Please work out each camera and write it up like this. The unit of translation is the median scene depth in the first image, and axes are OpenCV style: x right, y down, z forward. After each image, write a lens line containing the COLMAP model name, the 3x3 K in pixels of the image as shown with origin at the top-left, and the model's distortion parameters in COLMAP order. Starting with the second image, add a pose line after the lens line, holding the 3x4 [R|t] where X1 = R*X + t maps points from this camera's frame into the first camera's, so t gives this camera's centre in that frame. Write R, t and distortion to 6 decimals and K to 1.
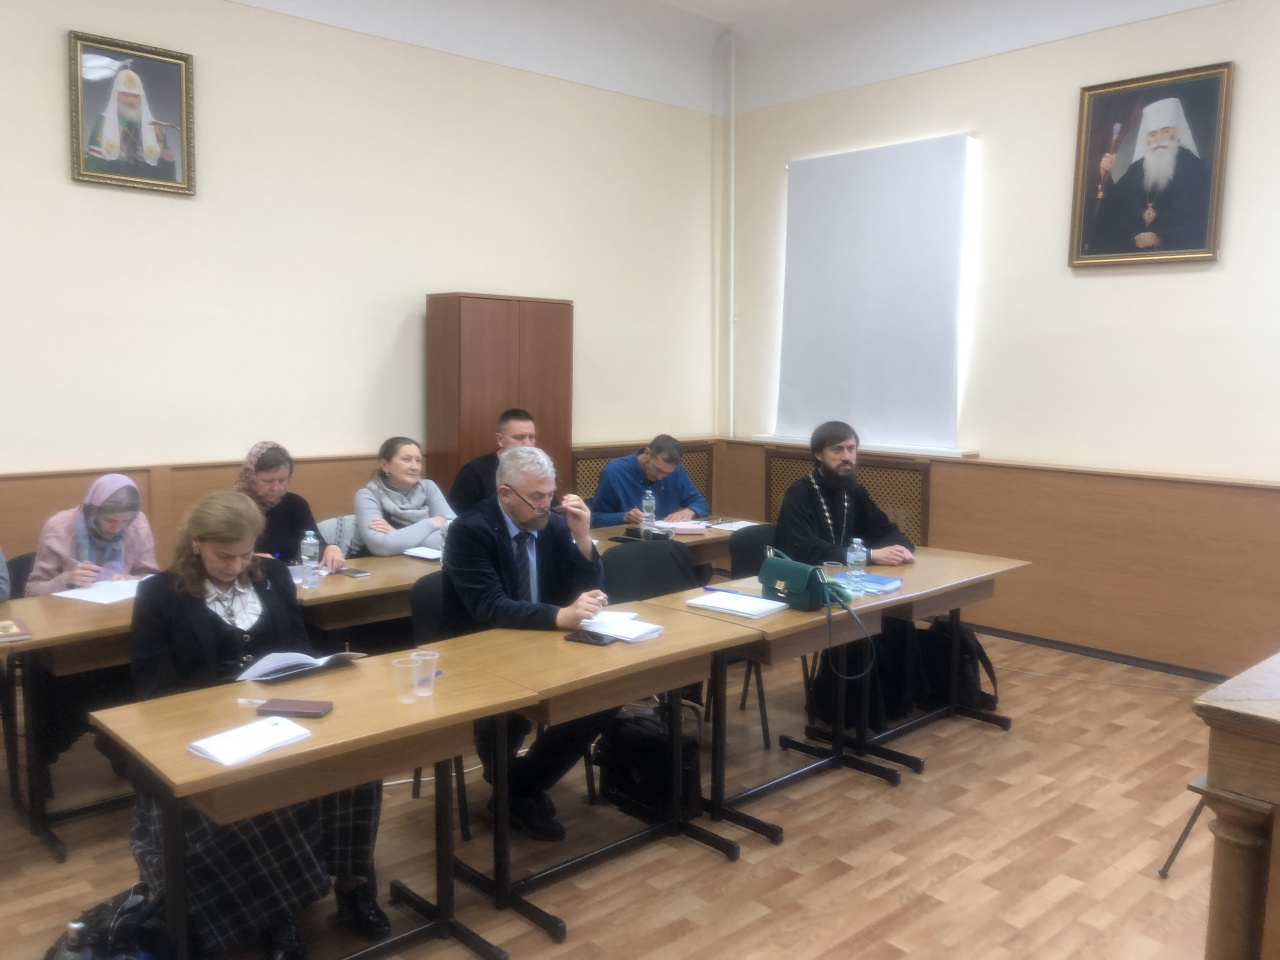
lens RADIAL K [[1065.1, 0, 637.9], [0, 1065.1, 474.9], [0, 0, 1]] dist [0.011318, 0.020179]
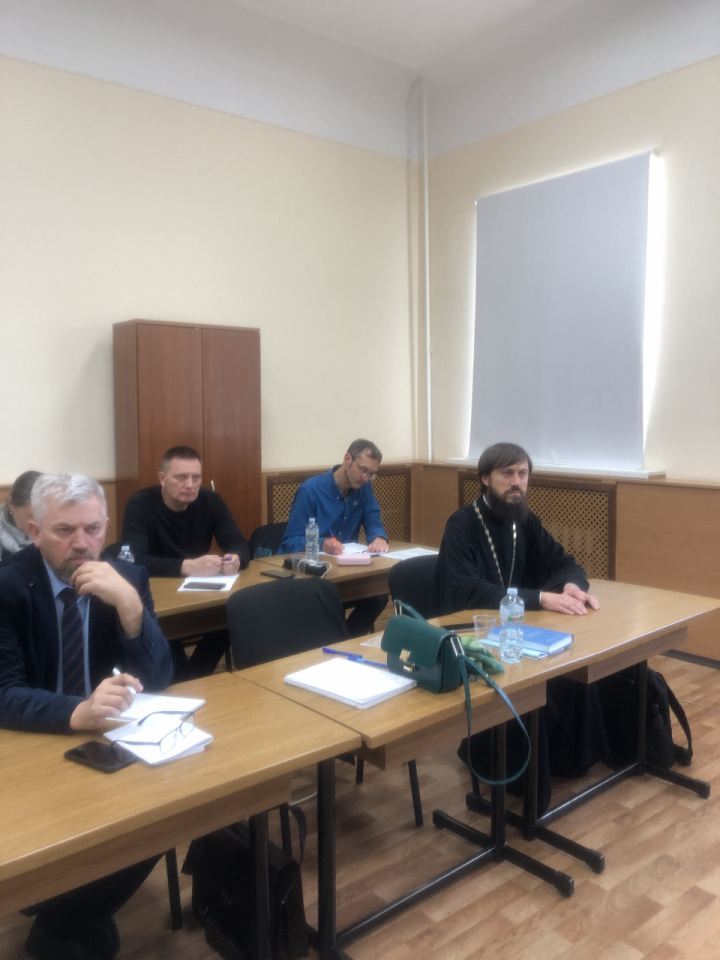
lens RADIAL K [[798.8, 0, 361.6], [0, 798.8, 484.9], [0, 0, 1]] dist [0.011318, 0.020179]
pose [[0.998657, -0.009773, -0.050881, 0.105348], [0.009466, 0.999935, -0.006281, -0.011856], [0.050939, 0.005791, 0.998685, 0.339985]]
